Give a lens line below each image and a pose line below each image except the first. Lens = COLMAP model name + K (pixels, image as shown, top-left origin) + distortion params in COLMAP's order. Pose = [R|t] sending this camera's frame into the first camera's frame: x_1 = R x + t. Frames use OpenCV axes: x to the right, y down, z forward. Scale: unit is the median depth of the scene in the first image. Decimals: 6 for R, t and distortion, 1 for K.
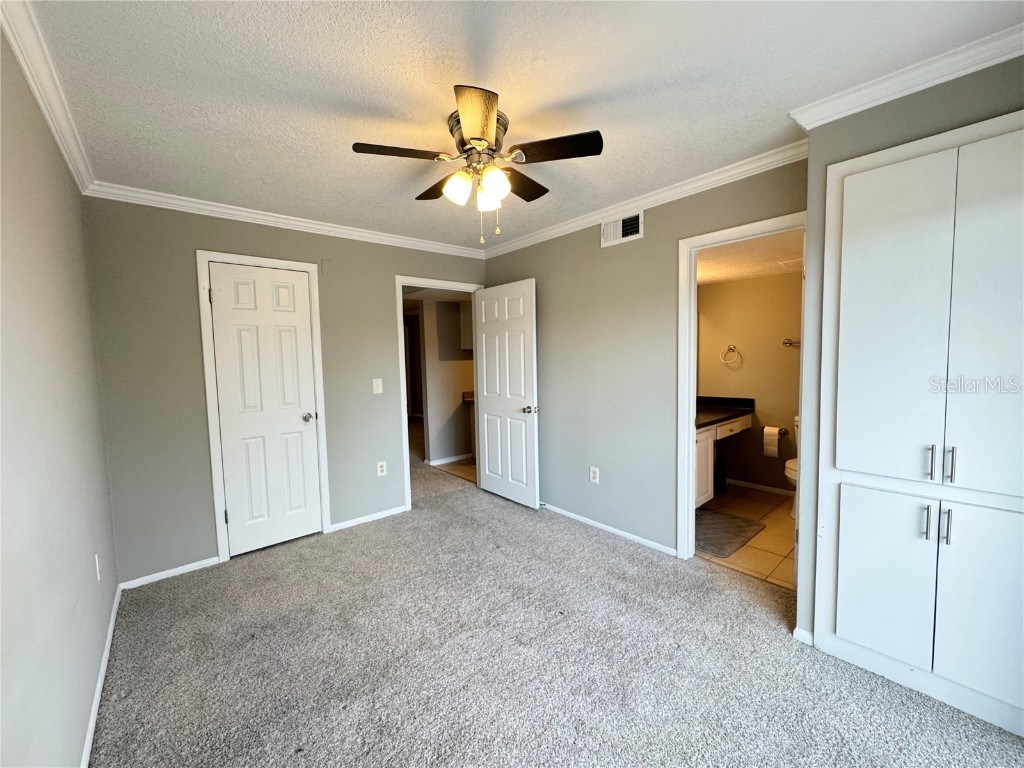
lens RADIAL K [[412.1, 0, 514.0], [0, 412.1, 380.2], [0, 0, 1]] dist [0.009378, -0.000940]
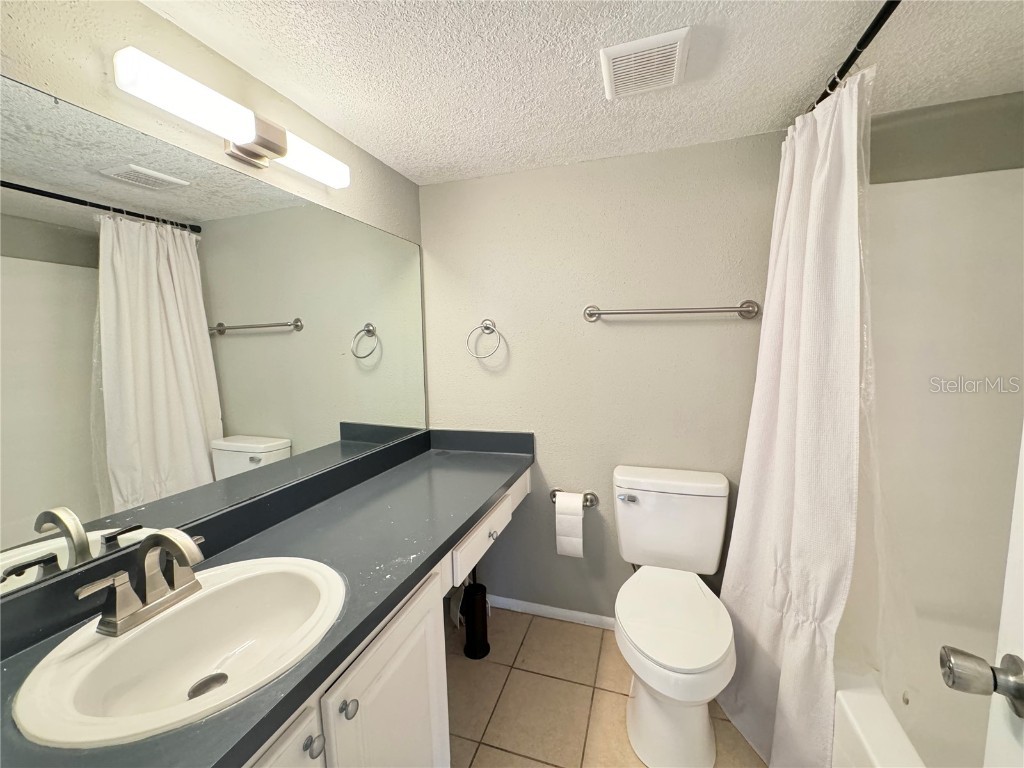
lens RADIAL K [[412.1, 0, 513.9], [0, 412.1, 383.0], [0, 0, 1]] dist [0.009378, -0.000940]
pose [[0.861636, -0.068368, 0.502902, 0.340352], [0.041673, 0.997070, 0.064150, -0.045304], [-0.505814, -0.034316, 0.861960, 0.629131]]
